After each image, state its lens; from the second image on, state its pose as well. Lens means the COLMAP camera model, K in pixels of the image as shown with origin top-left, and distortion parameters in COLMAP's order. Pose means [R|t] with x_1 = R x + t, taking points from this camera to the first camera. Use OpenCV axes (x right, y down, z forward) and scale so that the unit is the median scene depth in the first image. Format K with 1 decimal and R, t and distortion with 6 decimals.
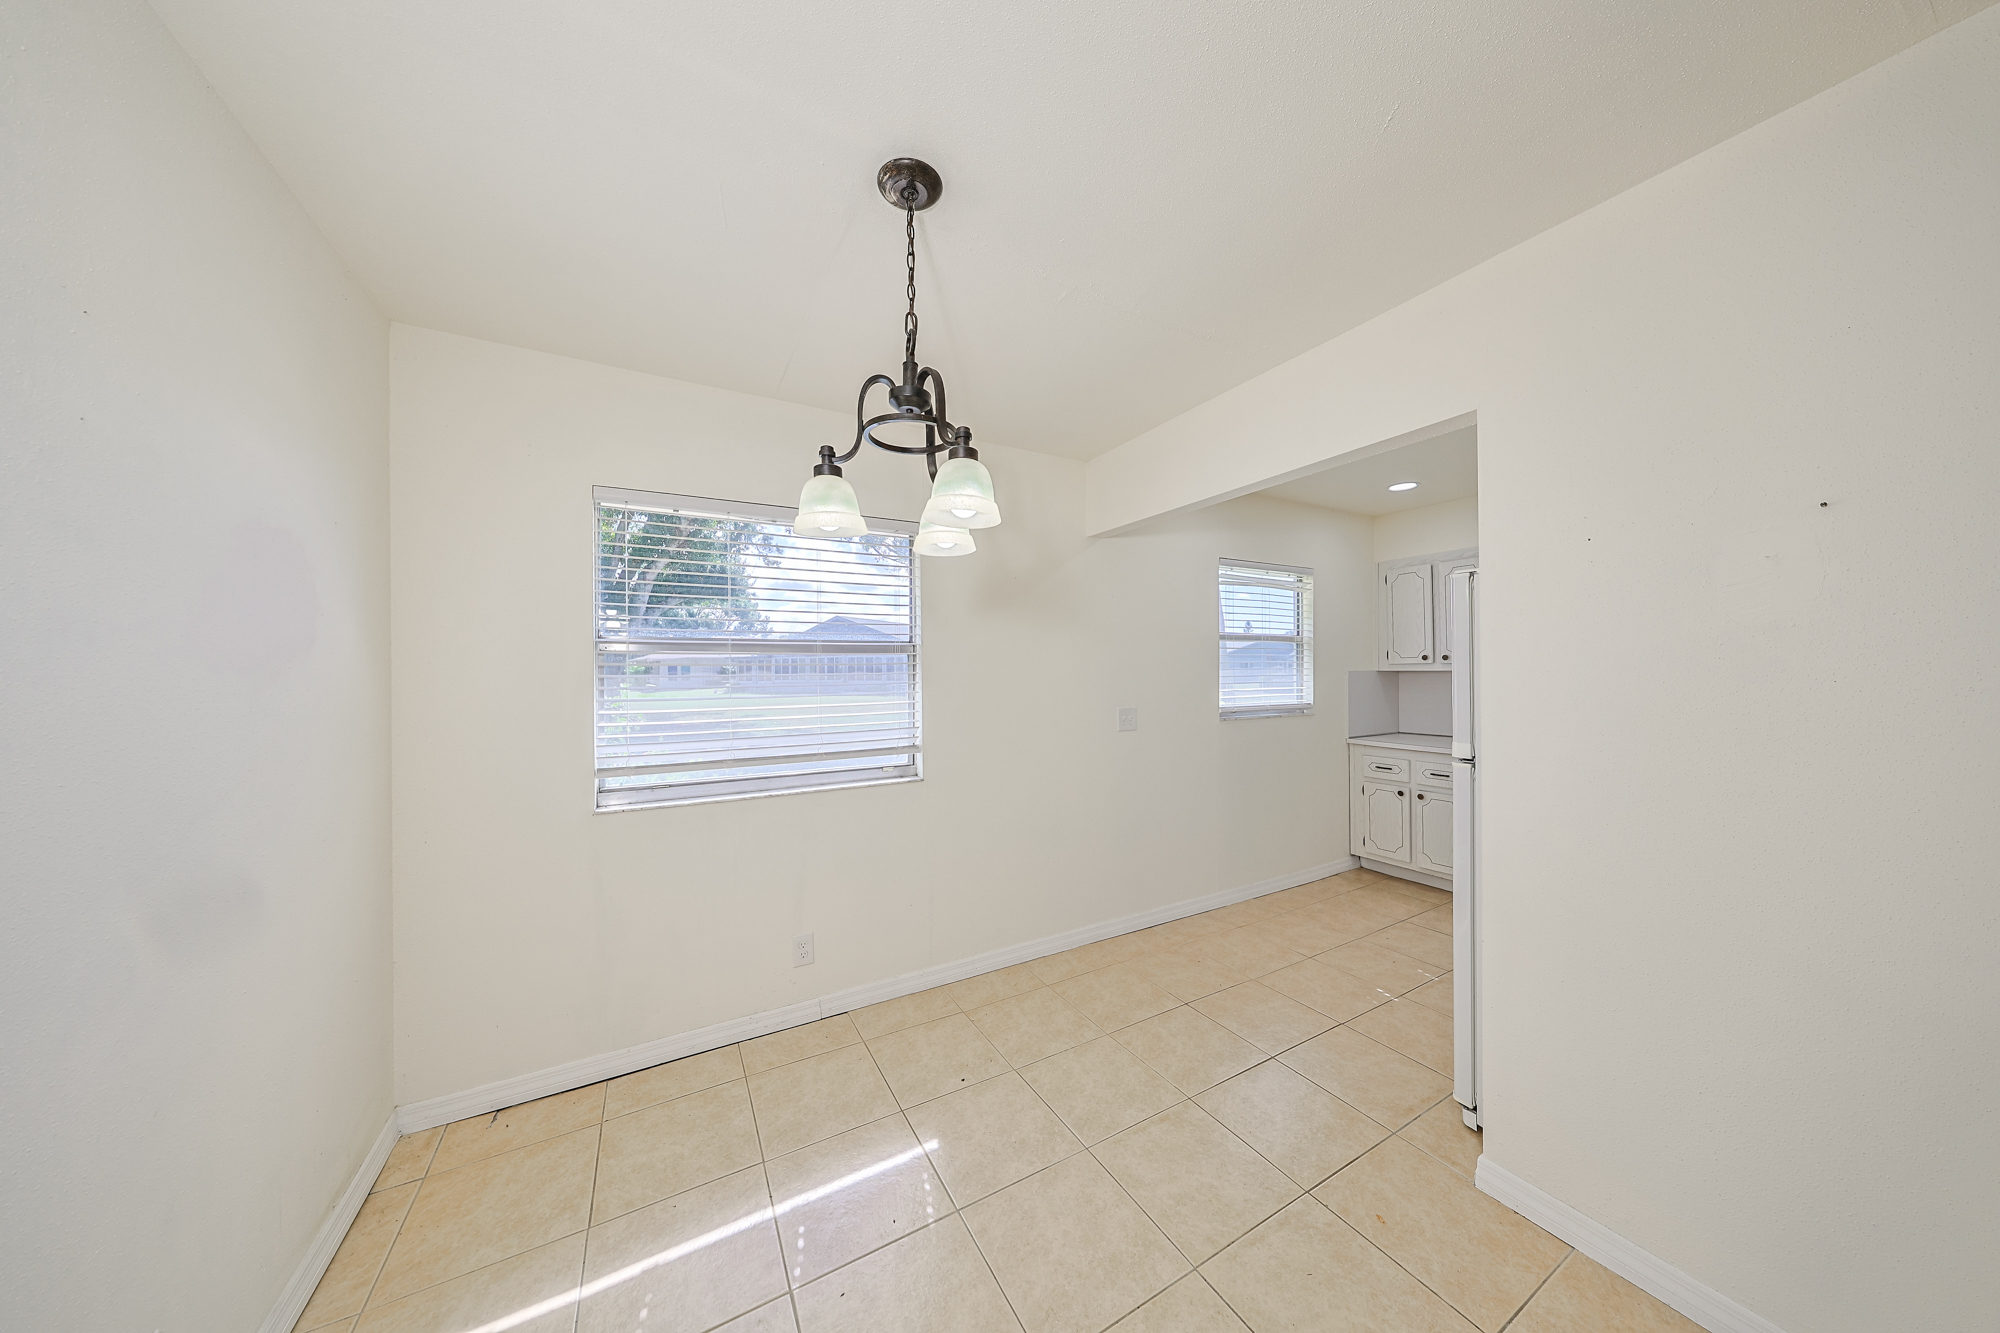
lens RADIAL K [[614.6, 0, 993.1], [0, 614.6, 666.2], [0, 0, 1]] dist [-0.000527, 0.000005]
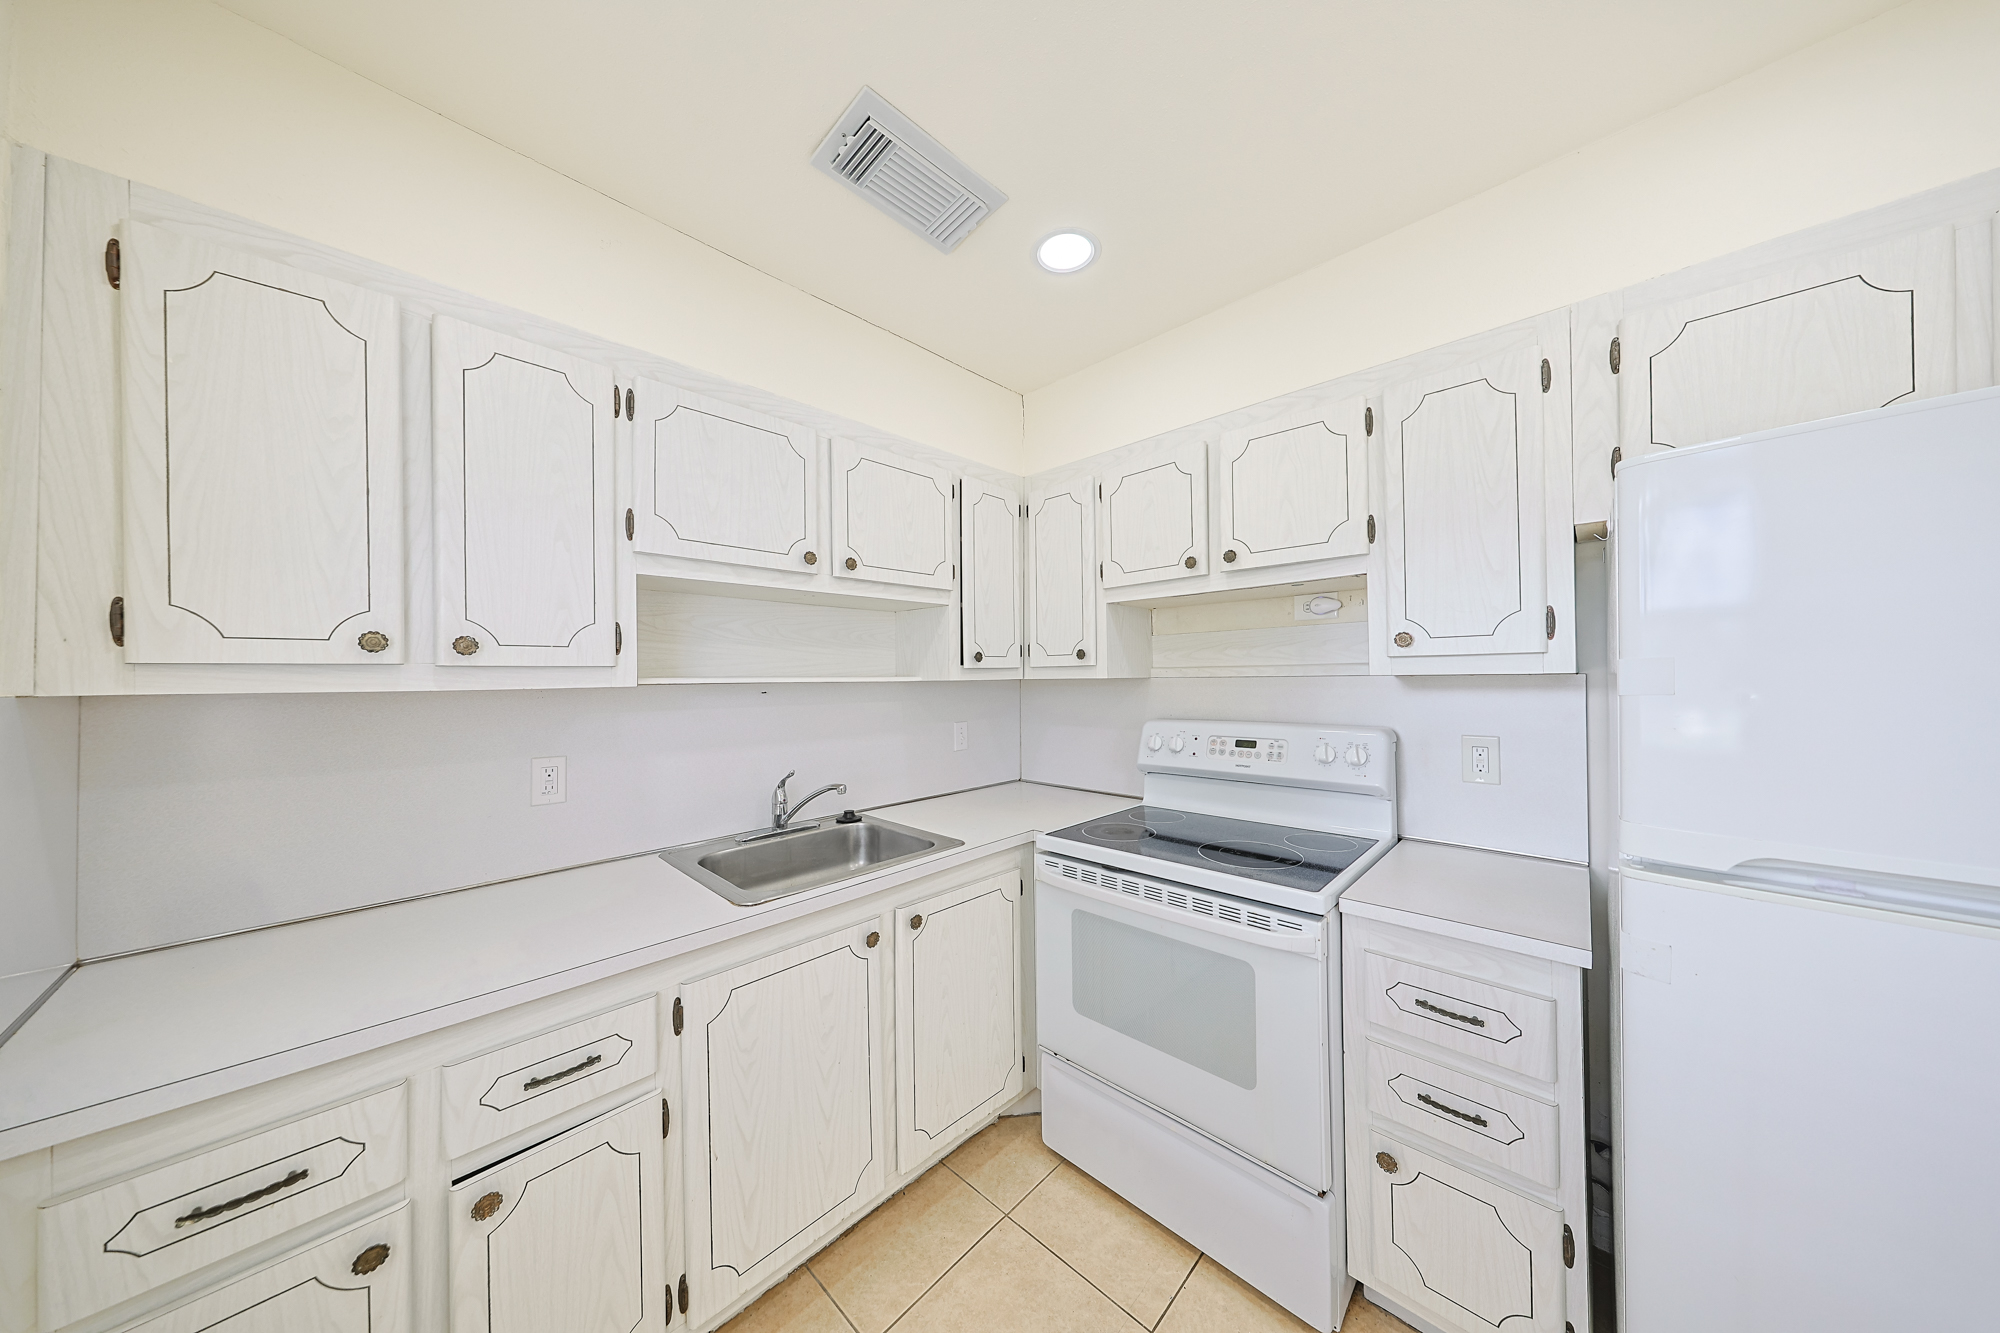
lens RADIAL K [[614.6, 0, 1041.4], [0, 614.6, 672.9], [0, 0, 1]] dist [-0.000527, 0.000005]
pose [[-0.310644, 0.021355, 0.950286, 0.393397], [0.004904, 0.999770, -0.020864, 0.006536], [-0.950514, -0.001821, -0.310677, 0.871968]]
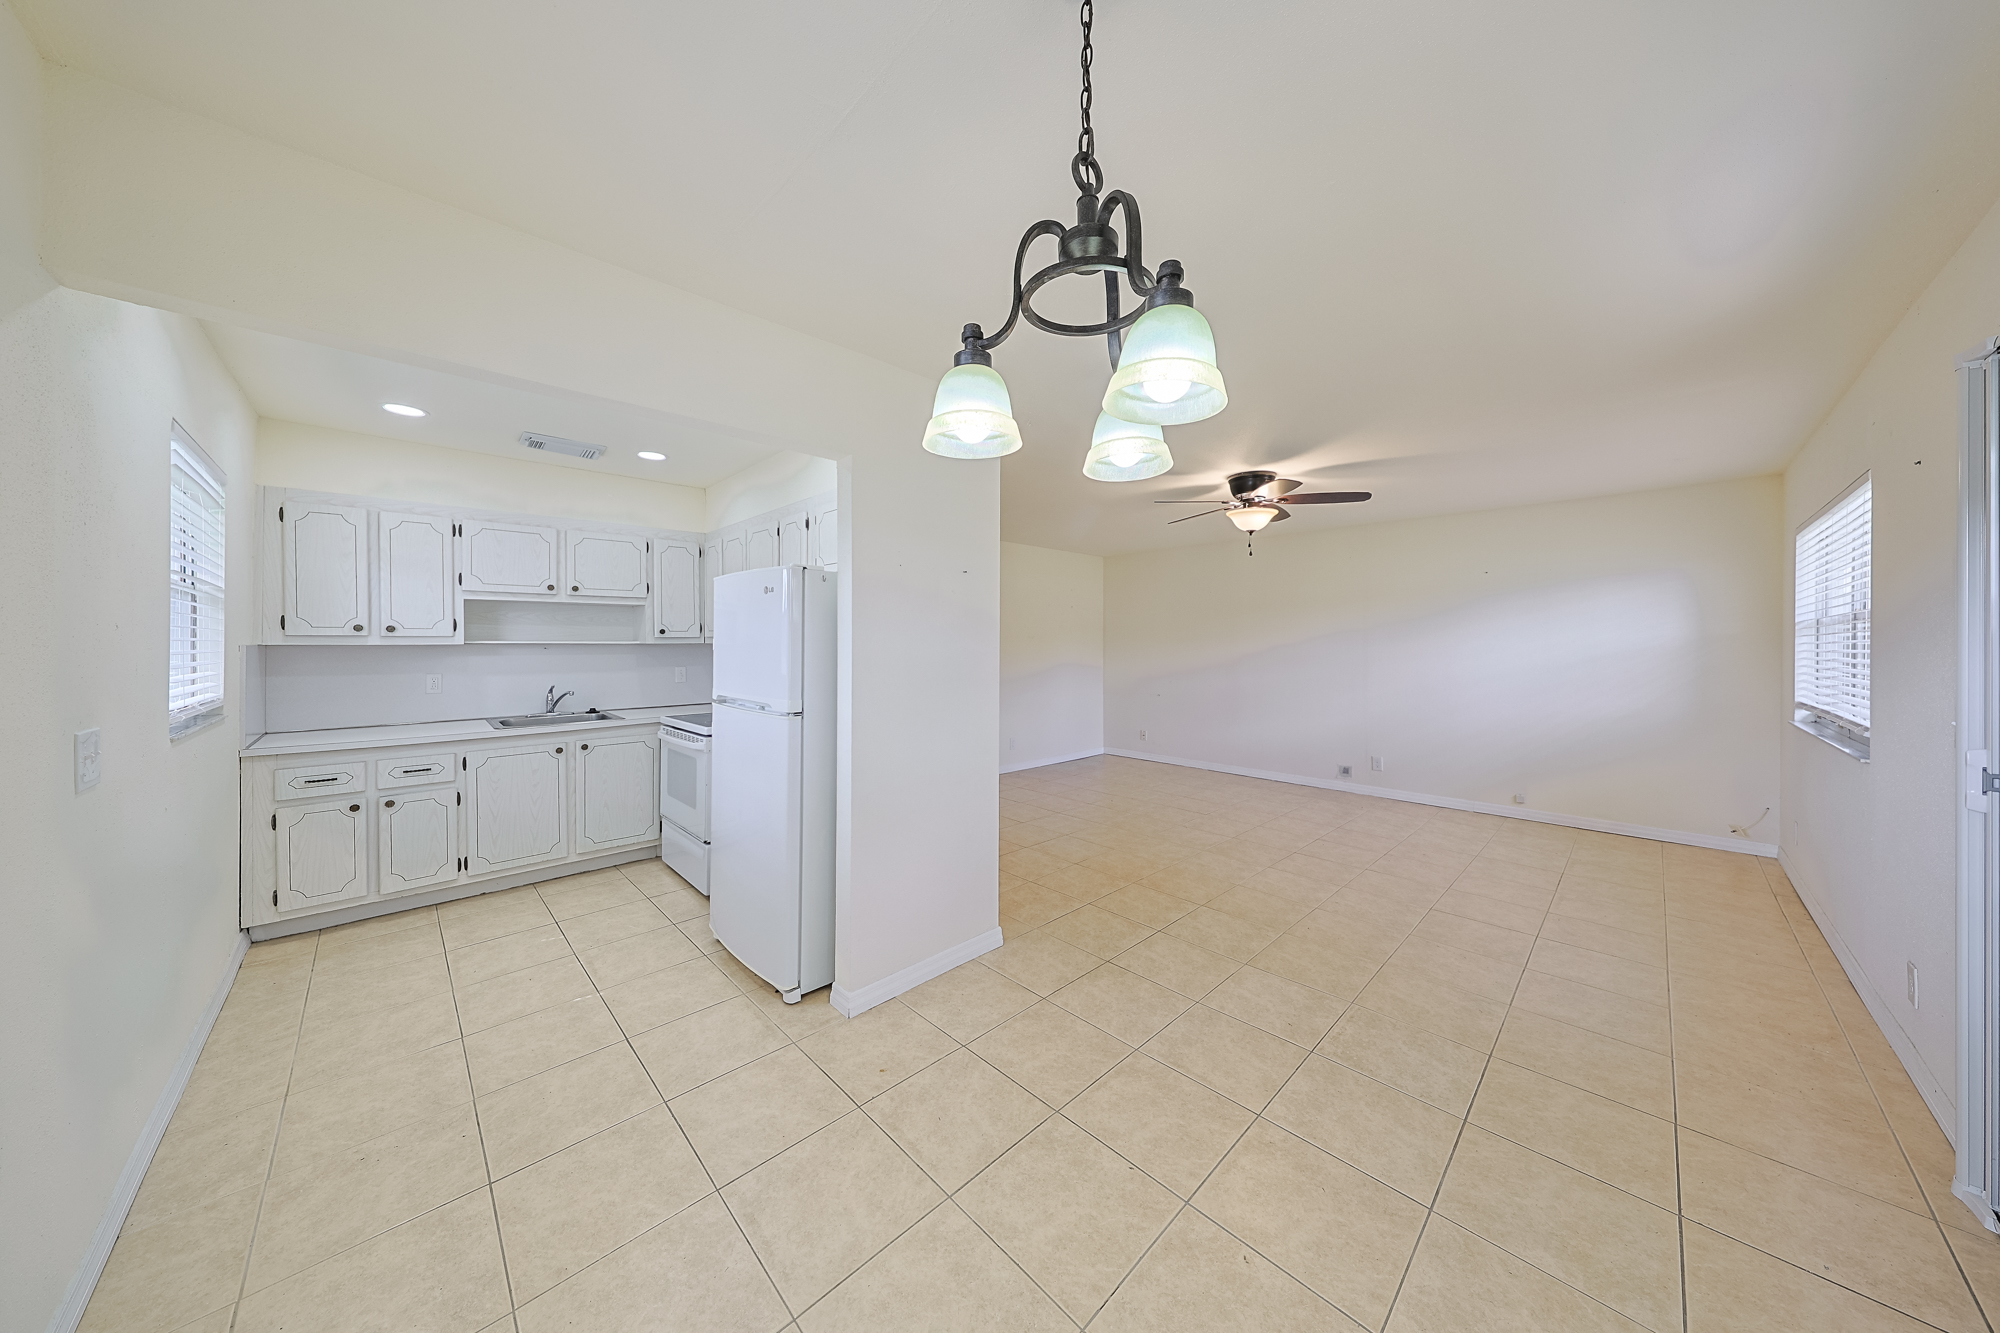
lens RADIAL K [[614.6, 0, 1002.4], [0, 614.6, 646.2], [0, 0, 1]] dist [-0.000527, 0.000005]
pose [[-0.257591, 0.005366, 0.966239, -0.274239], [-0.006248, 0.999954, -0.007219, 0.010149], [-0.966234, -0.007897, -0.257546, 0.445838]]
